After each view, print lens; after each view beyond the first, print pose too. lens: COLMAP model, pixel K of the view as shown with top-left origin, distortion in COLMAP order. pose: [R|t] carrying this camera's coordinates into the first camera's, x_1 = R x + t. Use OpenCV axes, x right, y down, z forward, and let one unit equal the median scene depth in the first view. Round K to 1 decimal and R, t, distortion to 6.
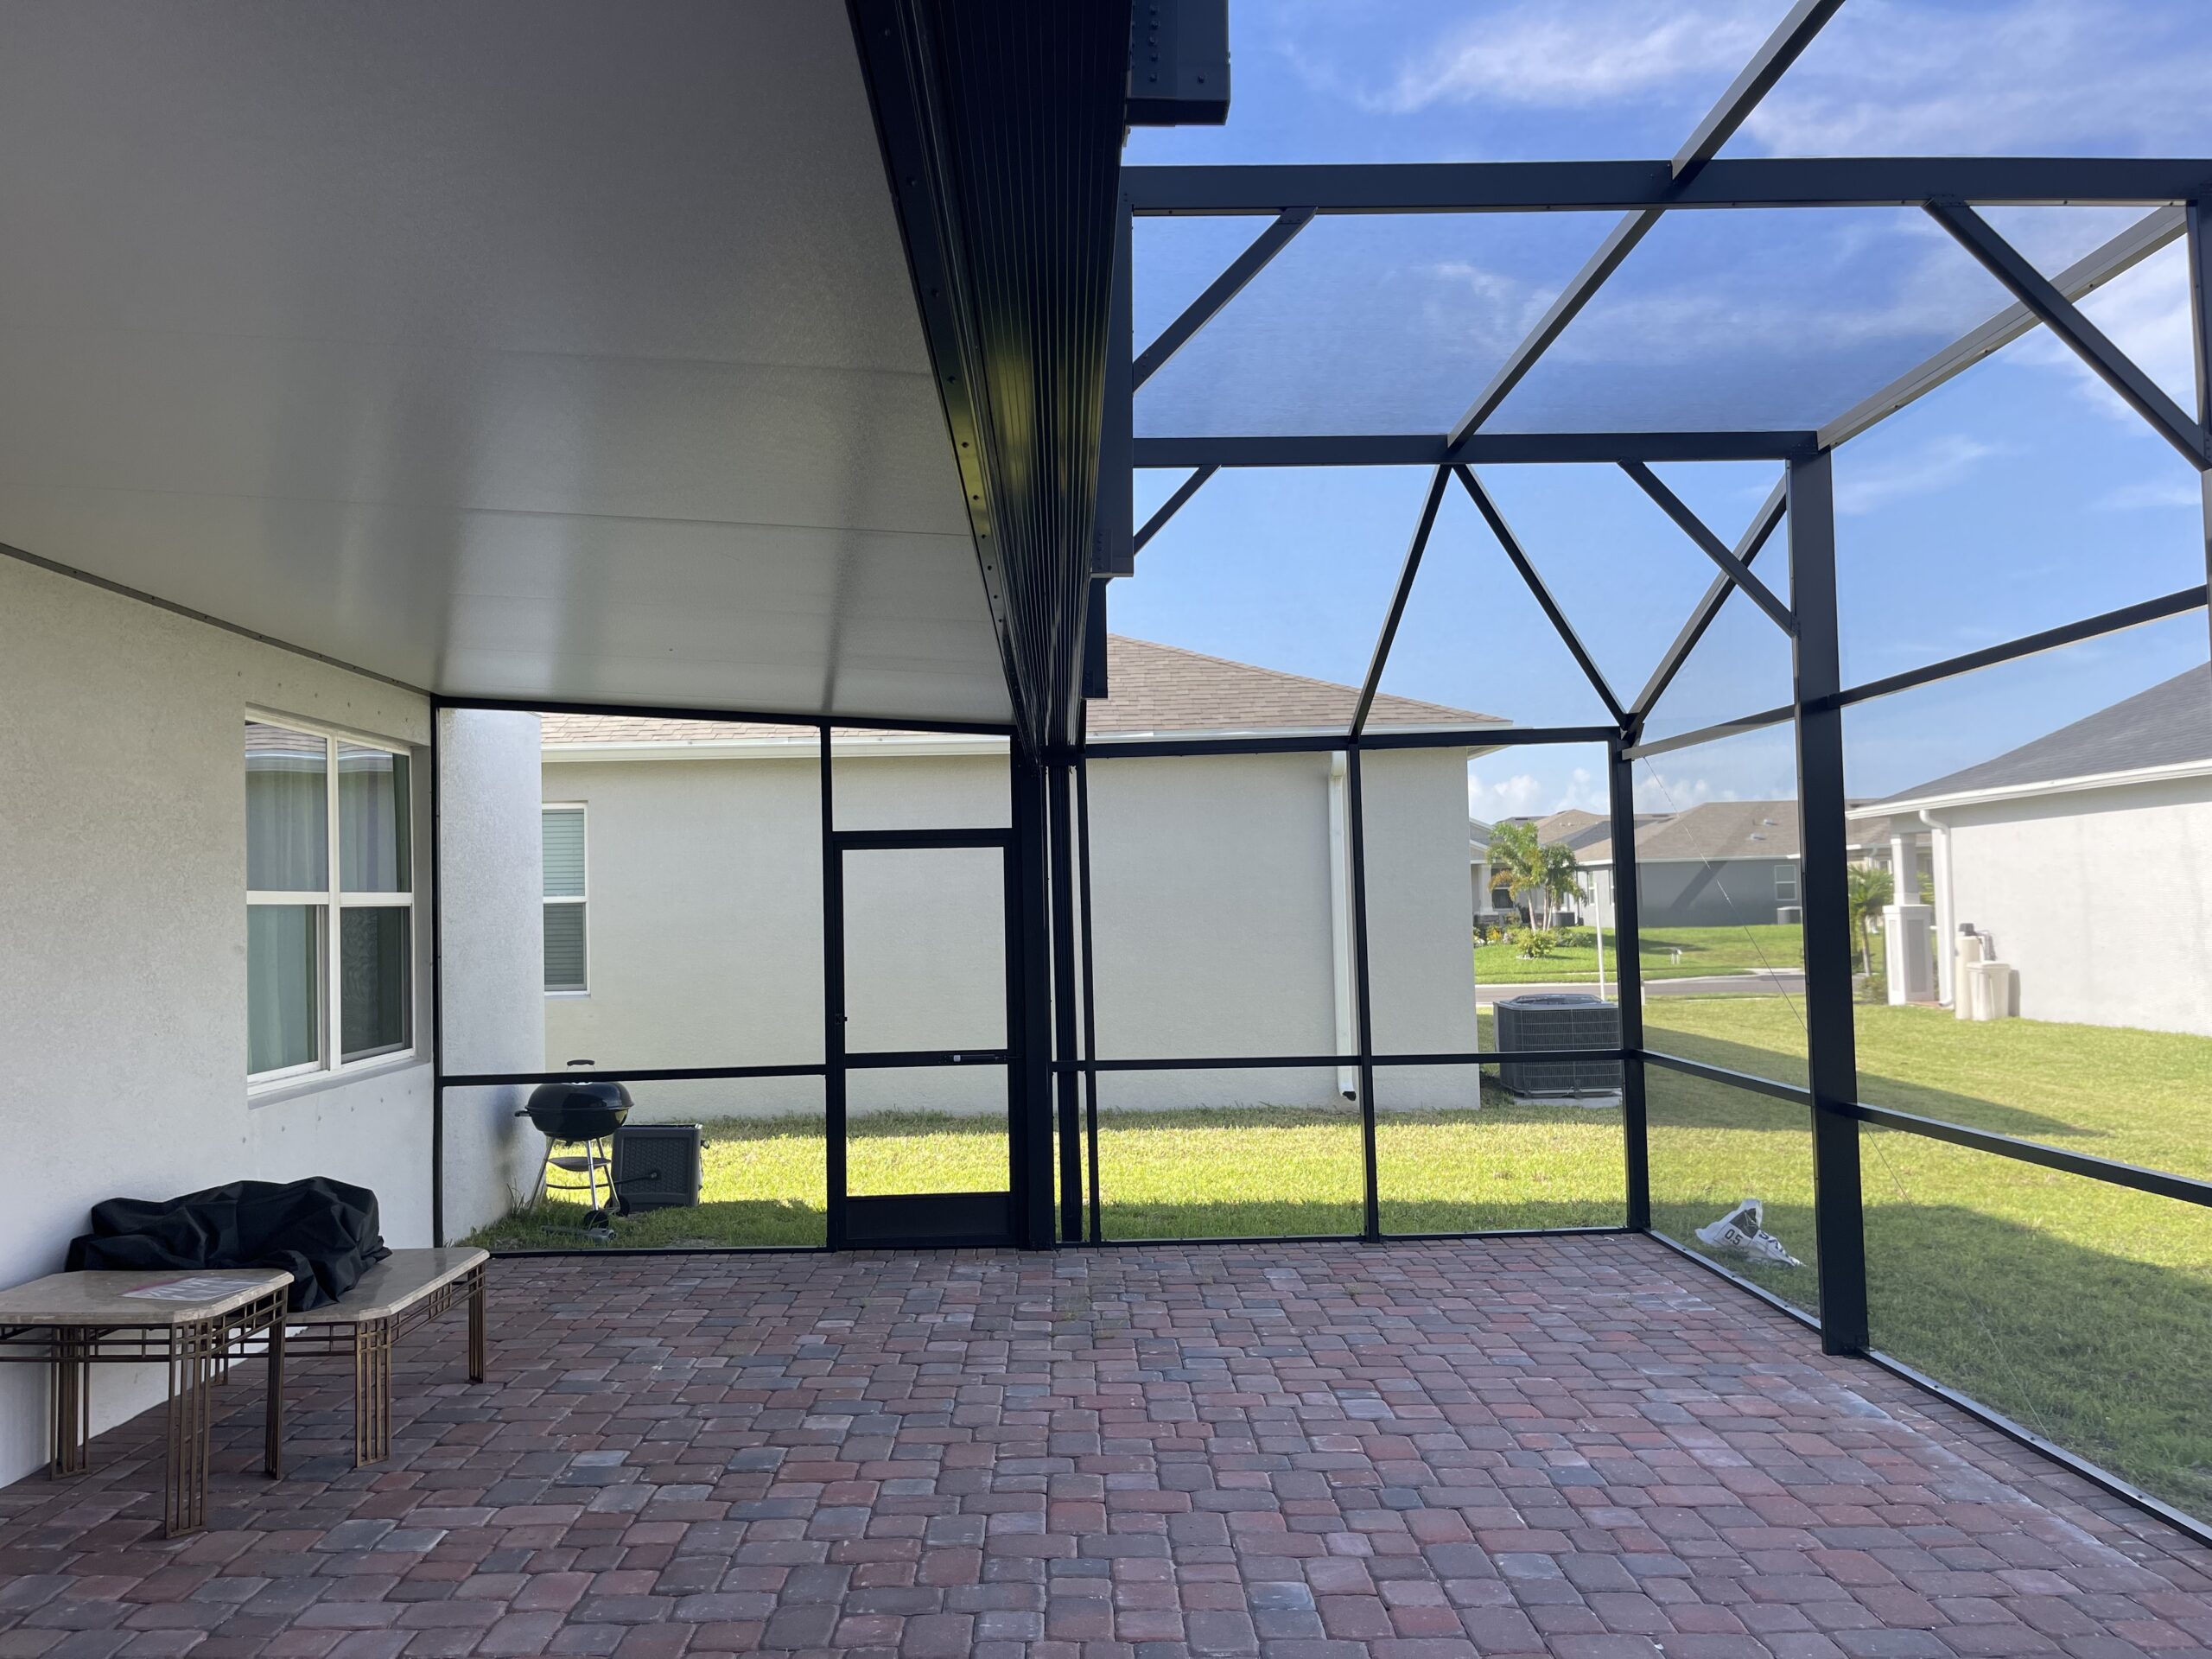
lens RADIAL K [[1670.7, 0, 1106.0], [0, 1670.7, 829.5], [0, 0, 1]] dist [0.088857, -0.112213]
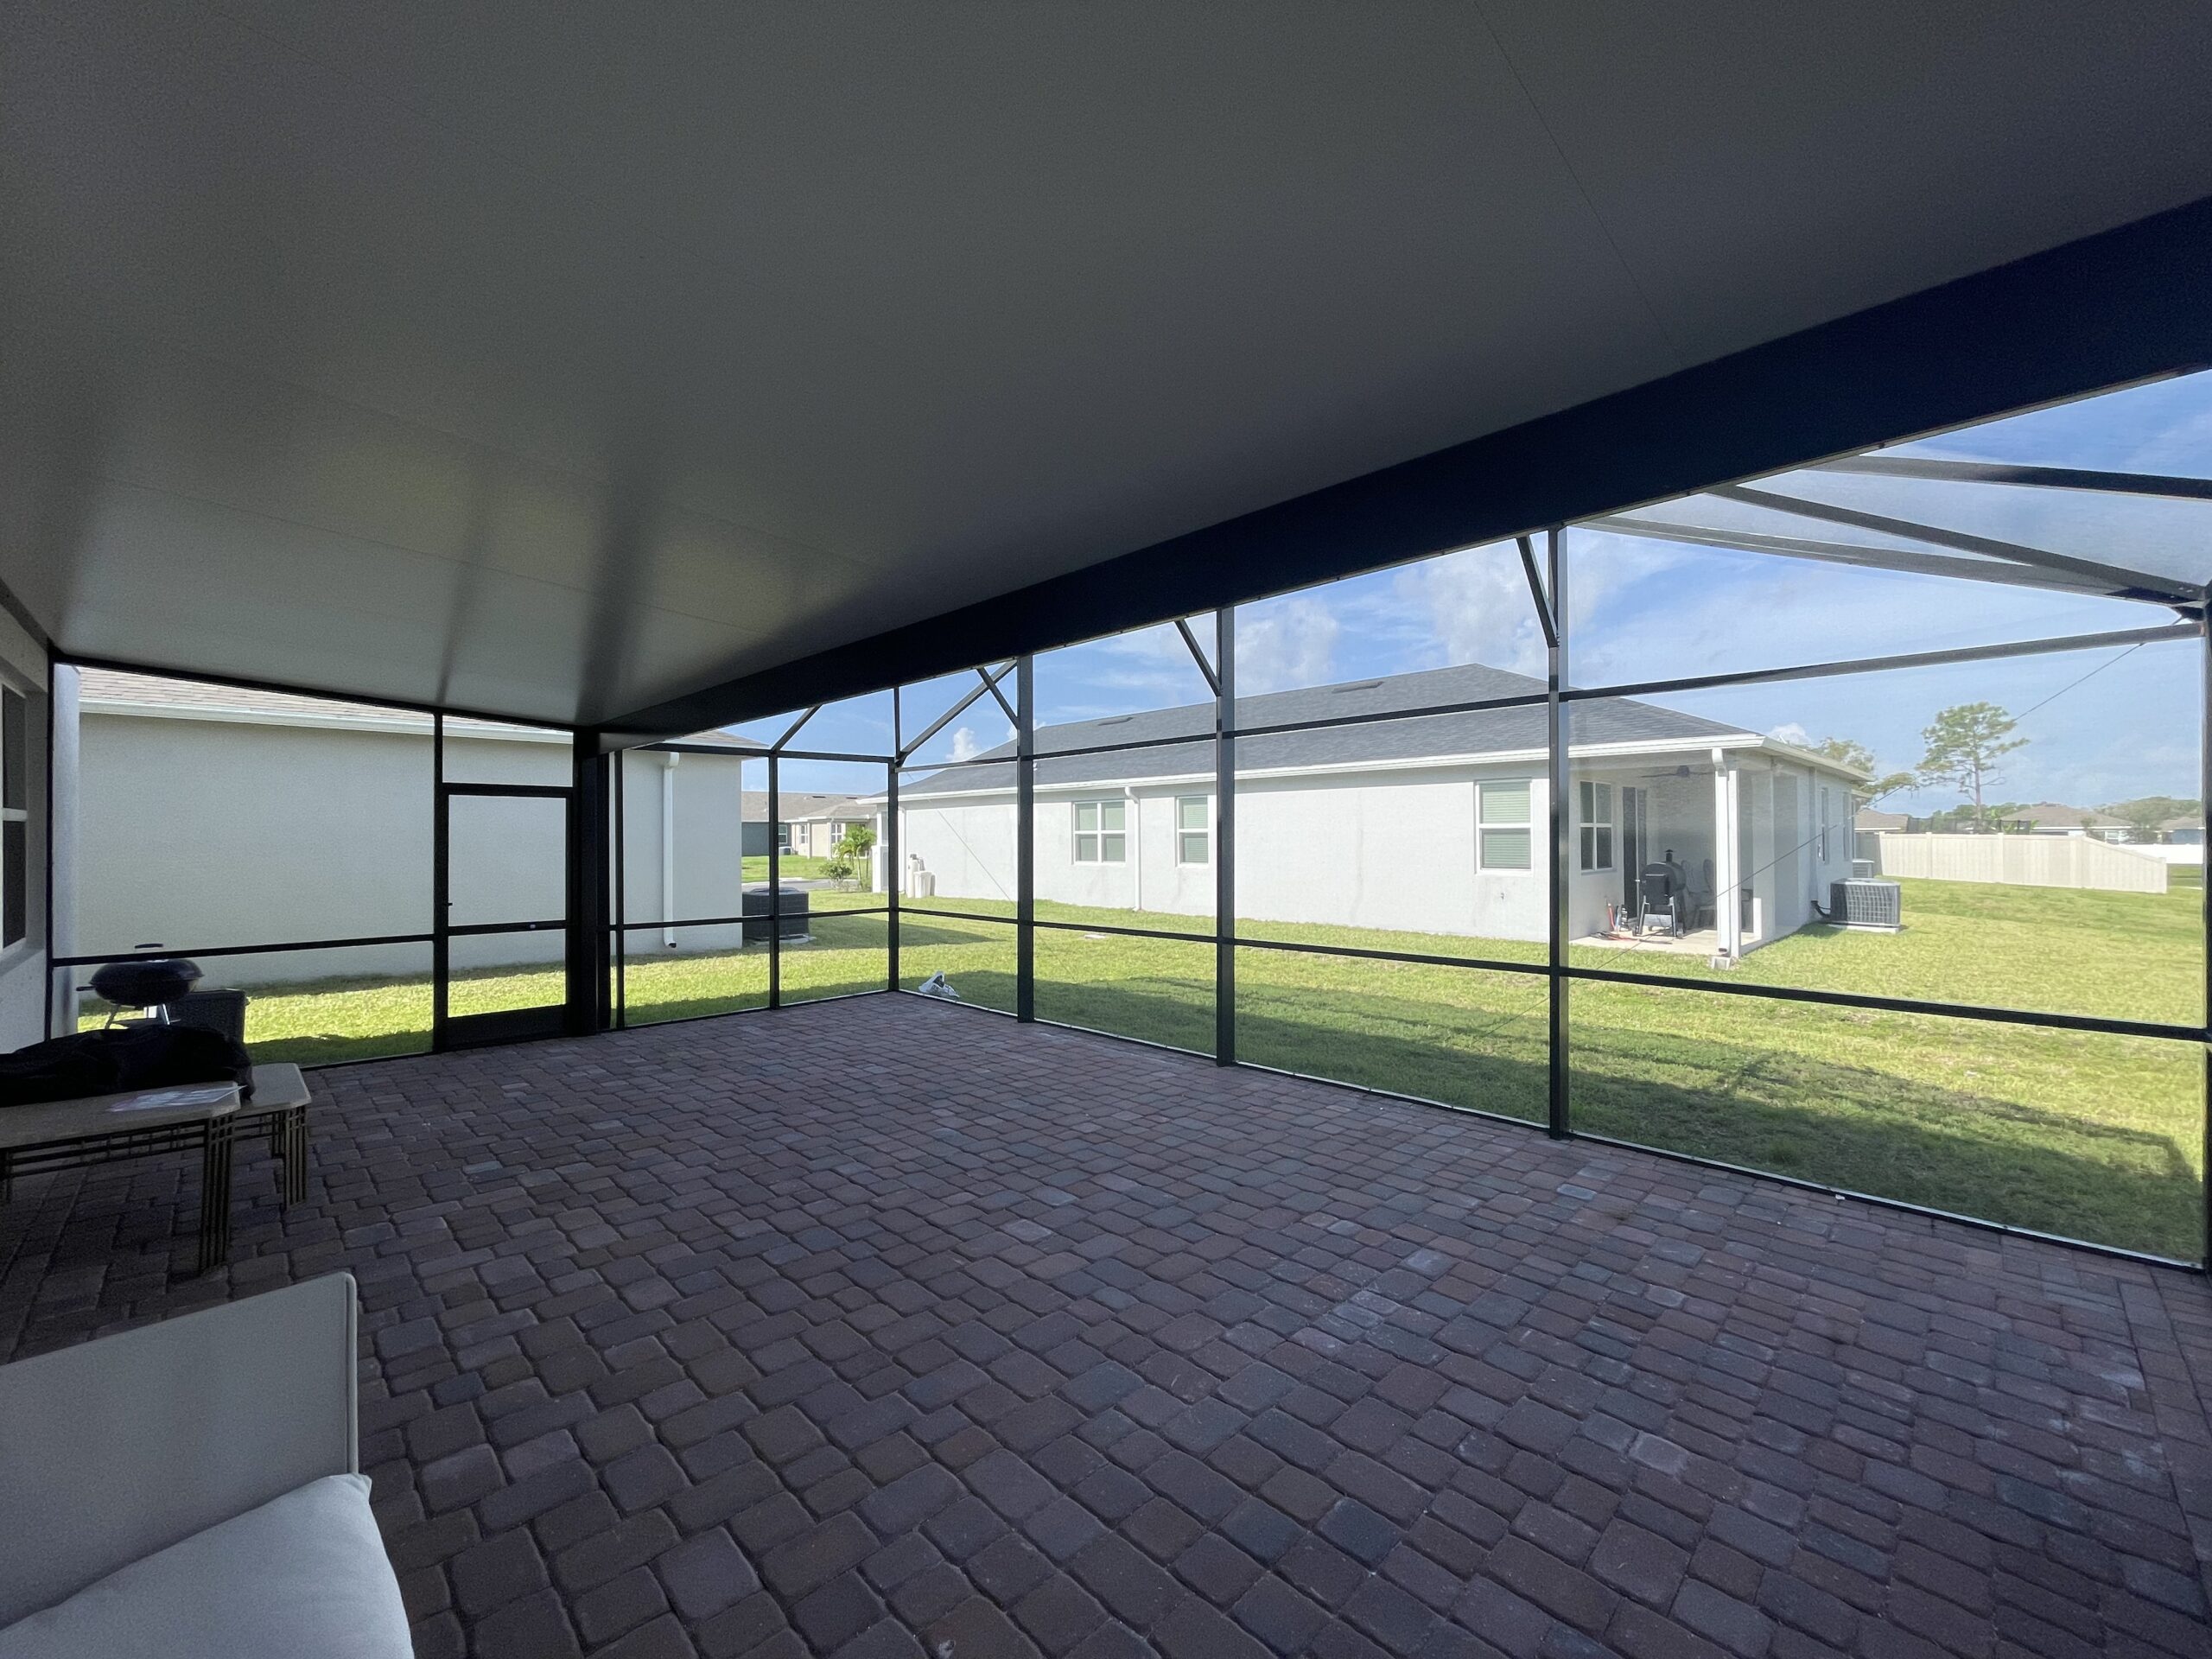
lens RADIAL K [[883.6, 0, 1106.0], [0, 883.6, 829.5], [0, 0, 1]] dist [0.000550, 0.000257]
pose [[0.725123, 0.028393, 0.688034, -0.279375], [-0.046090, 0.998910, 0.007352, 0.010282], [-0.687075, -0.037042, 0.725641, -0.003647]]
